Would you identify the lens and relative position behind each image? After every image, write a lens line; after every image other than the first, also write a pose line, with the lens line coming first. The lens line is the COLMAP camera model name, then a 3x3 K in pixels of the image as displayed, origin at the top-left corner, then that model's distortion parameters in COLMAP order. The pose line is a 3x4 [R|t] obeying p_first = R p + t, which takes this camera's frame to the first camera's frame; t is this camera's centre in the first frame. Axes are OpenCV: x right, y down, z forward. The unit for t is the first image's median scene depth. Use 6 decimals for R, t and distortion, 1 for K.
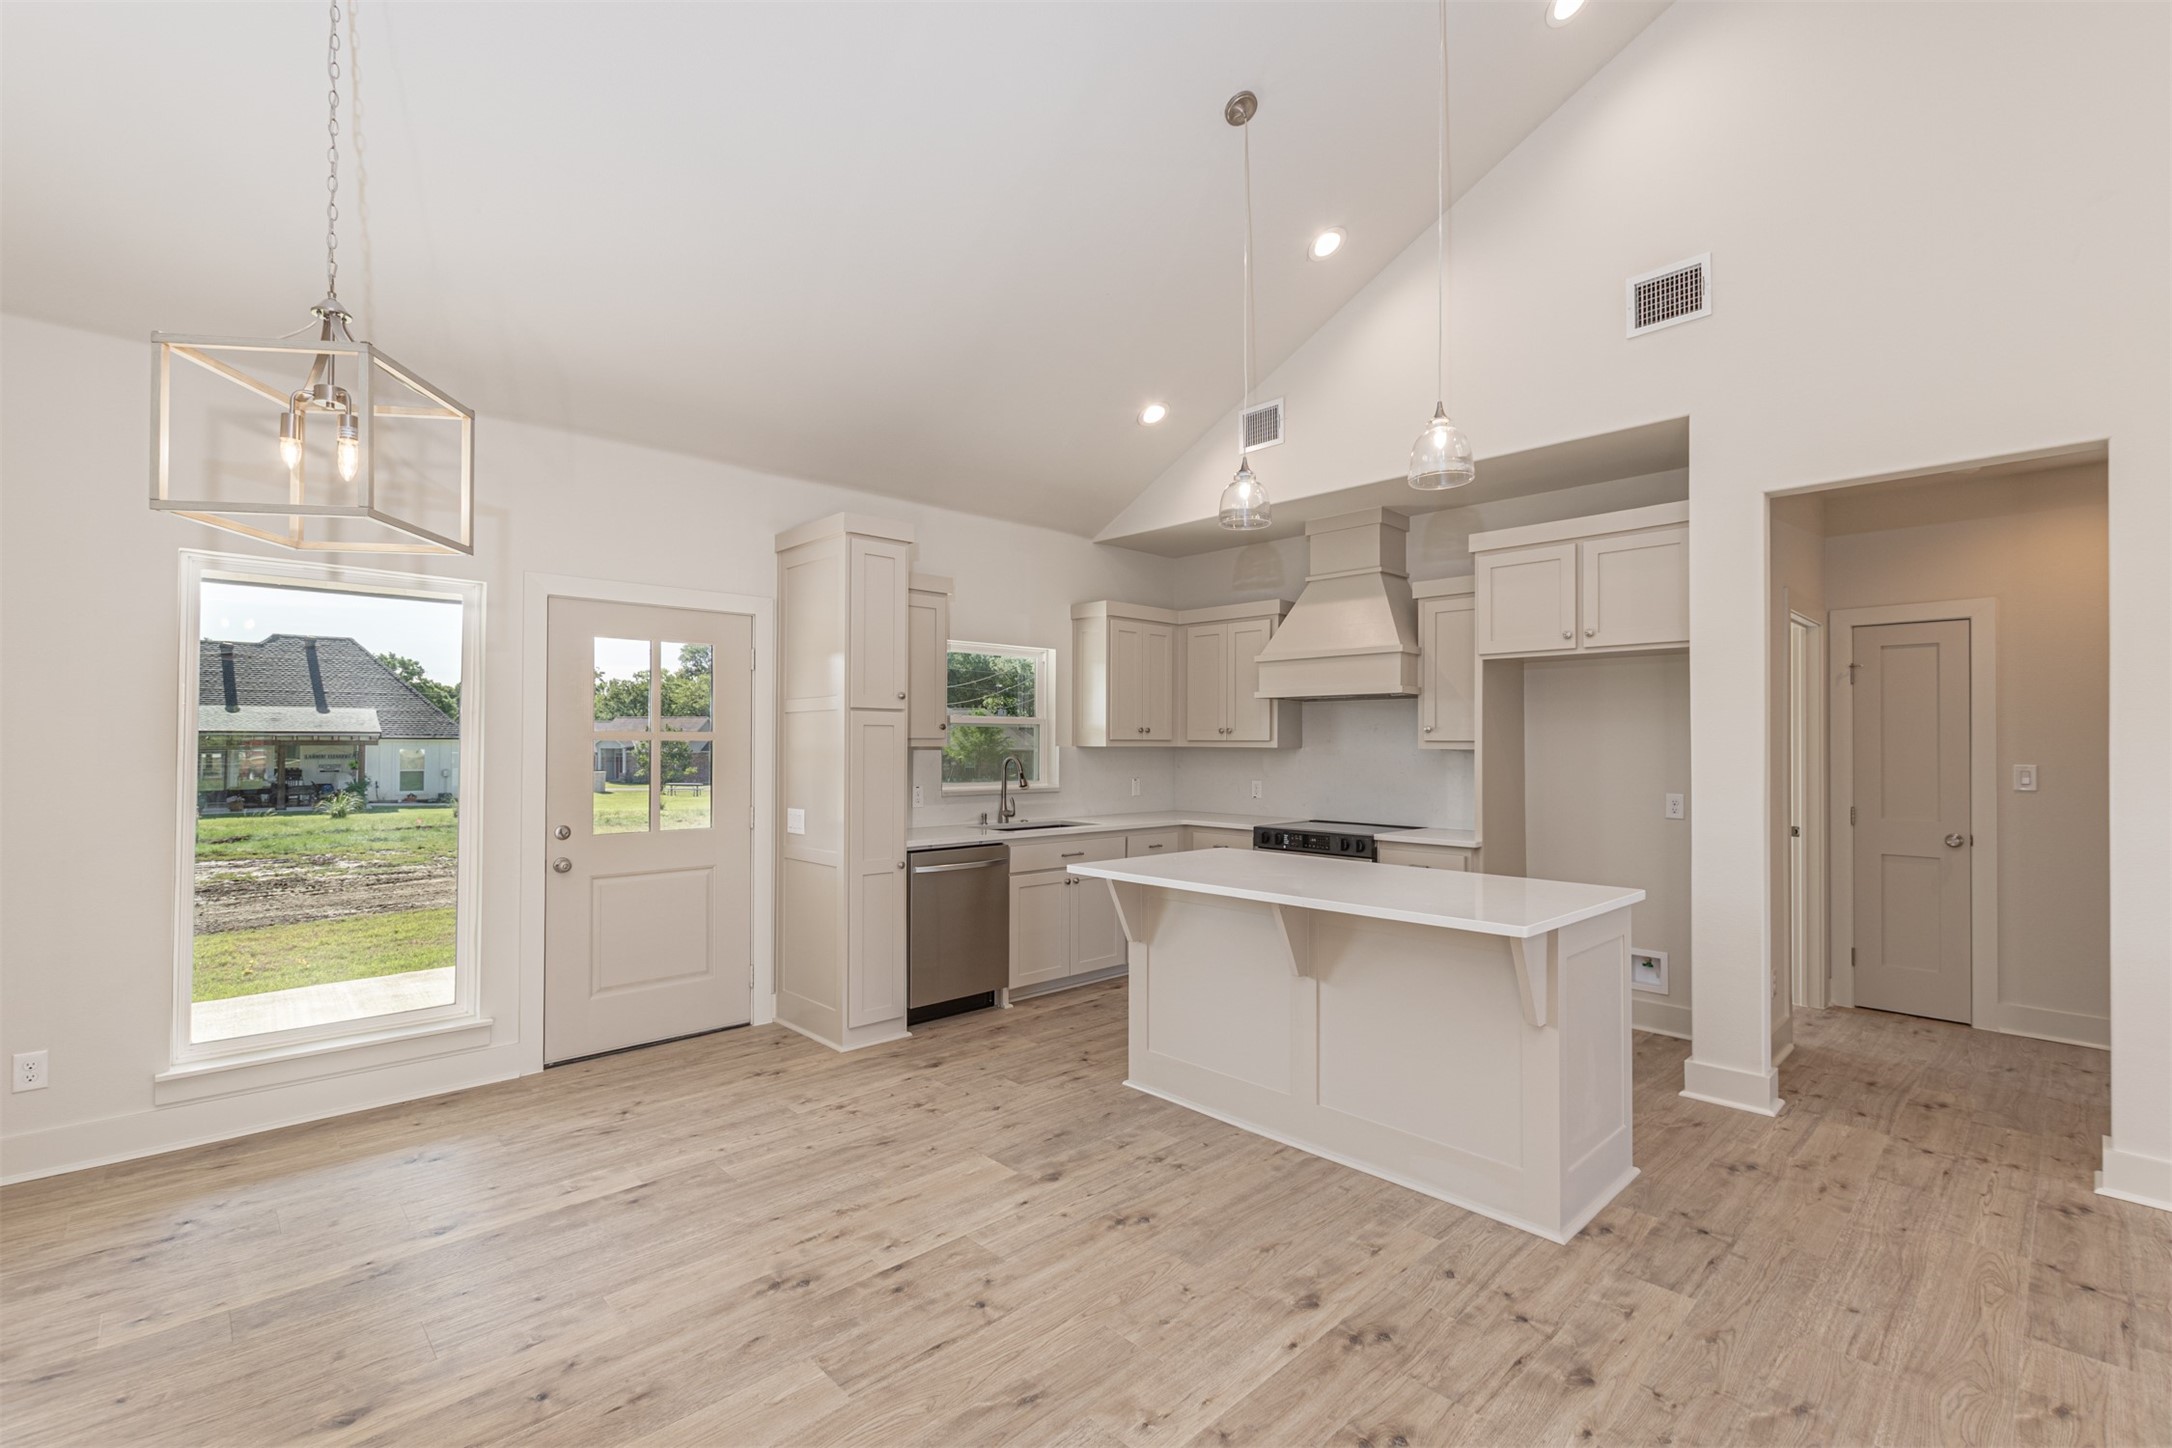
lens RADIAL K [[943.5, 0, 1080.9], [0, 943.5, 732.5], [0, 0, 1]] dist [0.003962, -0.002846]
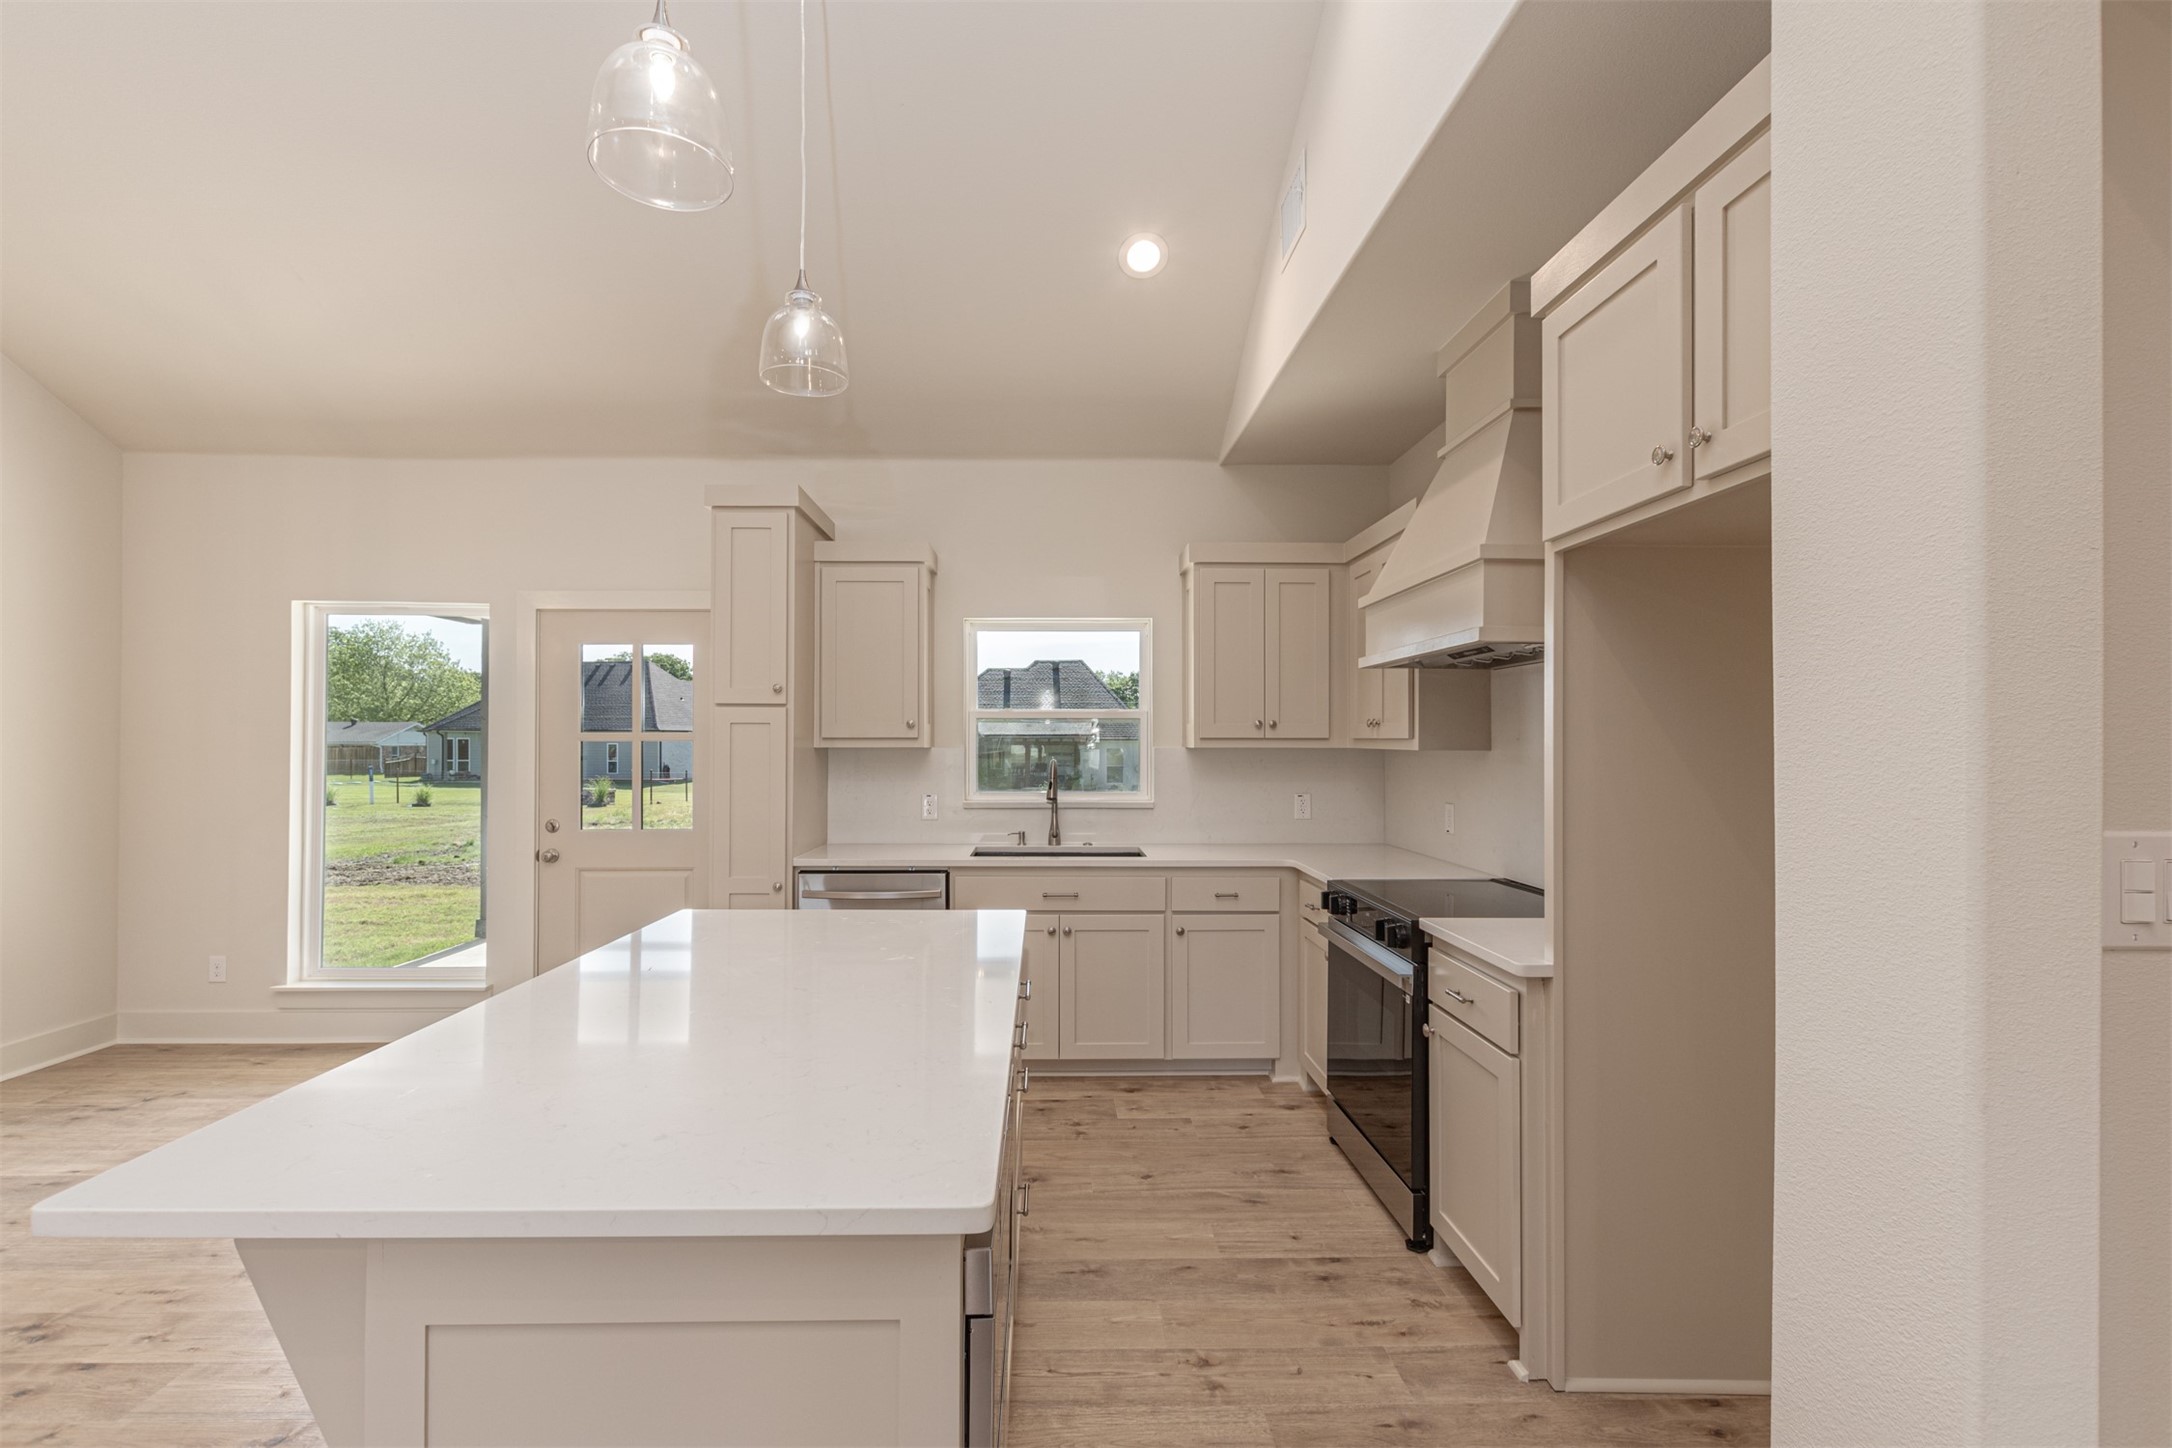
lens RADIAL K [[943.5, 0, 1077.6], [0, 943.5, 734.6], [0, 0, 1]] dist [0.003962, -0.002846]
pose [[0.740950, -0.007438, -0.671518, 0.650434], [0.009100, 0.999958, -0.001034, 0.007425], [0.671498, -0.005345, 0.740987, 0.614798]]
